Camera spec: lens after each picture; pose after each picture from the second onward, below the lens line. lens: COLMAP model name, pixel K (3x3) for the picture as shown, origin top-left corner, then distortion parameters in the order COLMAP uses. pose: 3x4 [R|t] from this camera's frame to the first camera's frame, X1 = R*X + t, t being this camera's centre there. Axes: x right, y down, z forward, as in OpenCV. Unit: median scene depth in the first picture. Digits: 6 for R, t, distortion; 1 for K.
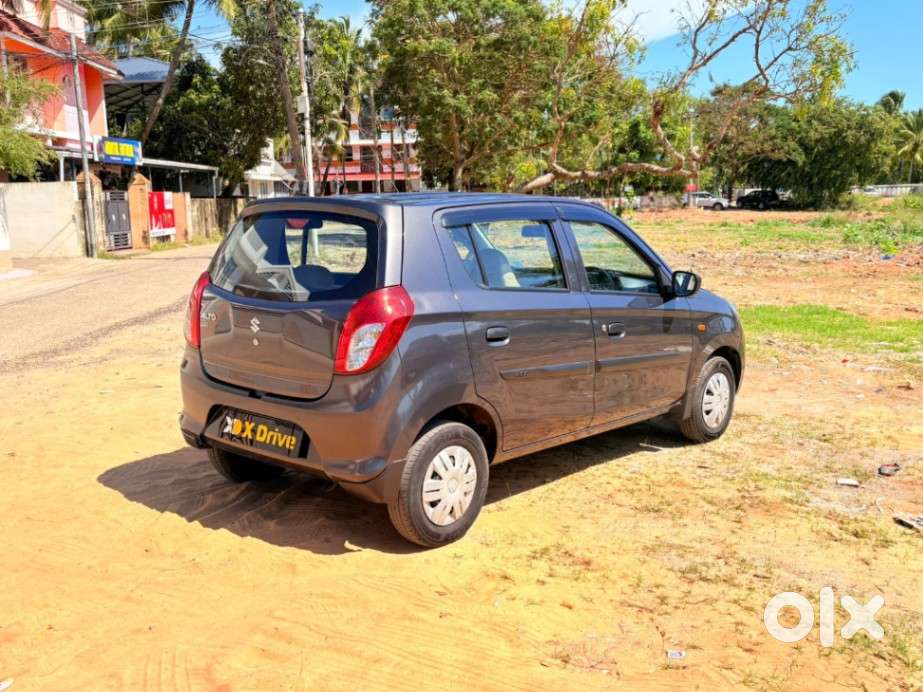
lens RADIAL K [[938.4, 0, 461.1], [0, 938.4, 349.3], [0, 0, 1]] dist [0.015956, 0.000000]
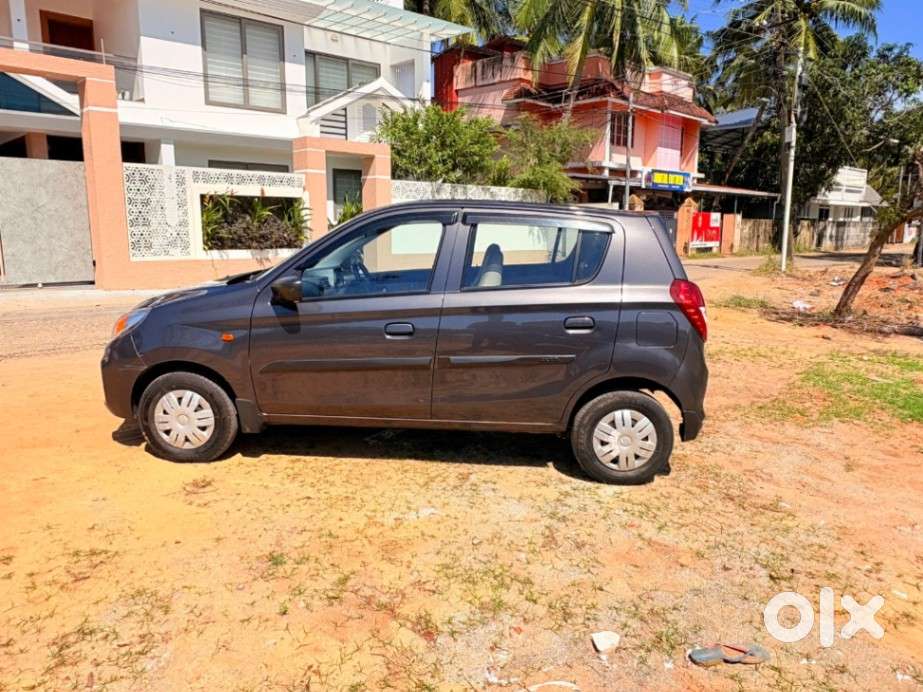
lens RADIAL K [[689.1, 0, 458.3], [0, 689.1, 344.5], [0, 0, 1]] dist [-0.005041, 0.009419]
pose [[0.696617, 0.150773, -0.701421, 0.132730], [-0.137462, 0.987605, 0.075769, -0.017180], [0.704151, 0.043637, 0.708708, 0.120625]]
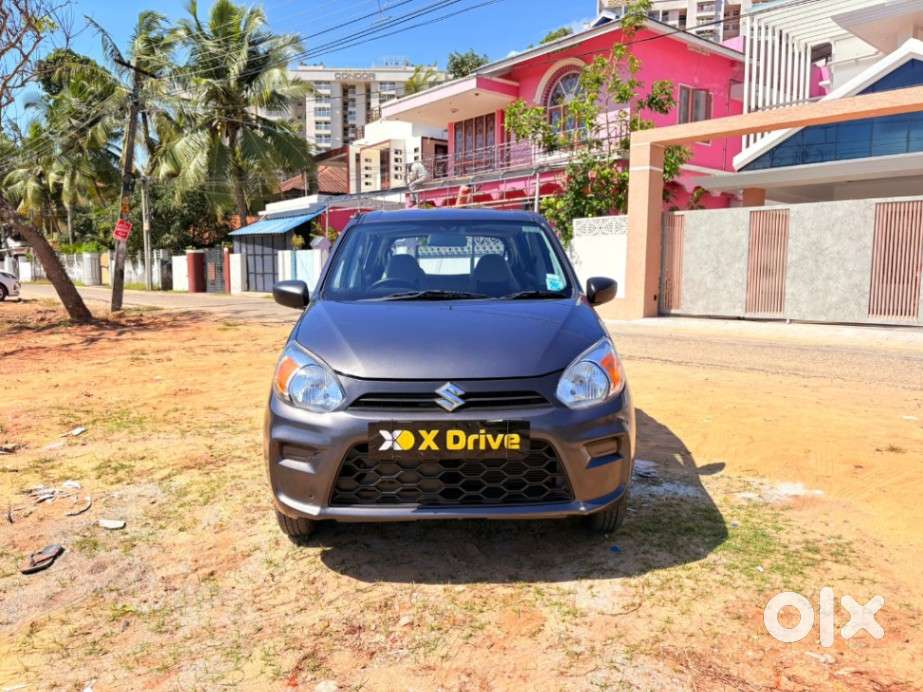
lens RADIAL K [[707.2, 0, 459.4], [0, 707.2, 346.9], [0, 0, 1]] dist [0.034121, -0.040294]
pose [[-0.737197, 0.085381, -0.670261, 0.124012], [-0.098154, 0.967929, 0.231255, -0.041337], [0.668510, 0.236269, -0.705175, 0.338706]]
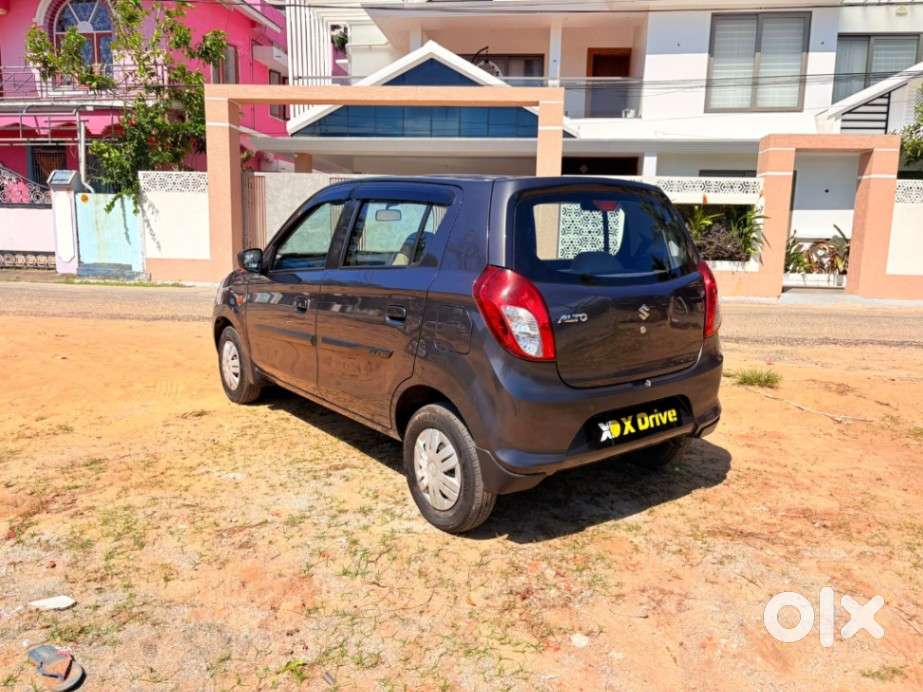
lens RADIAL K [[707.2, 0, 461.8], [0, 707.2, 349.3], [0, 0, 1]] dist [0.034121, -0.040294]
pose [[-0.098749, 0.174658, -0.979665, 0.169273], [-0.177601, 0.965577, 0.190048, -0.033282], [0.979136, 0.192756, -0.064330, 0.261524]]
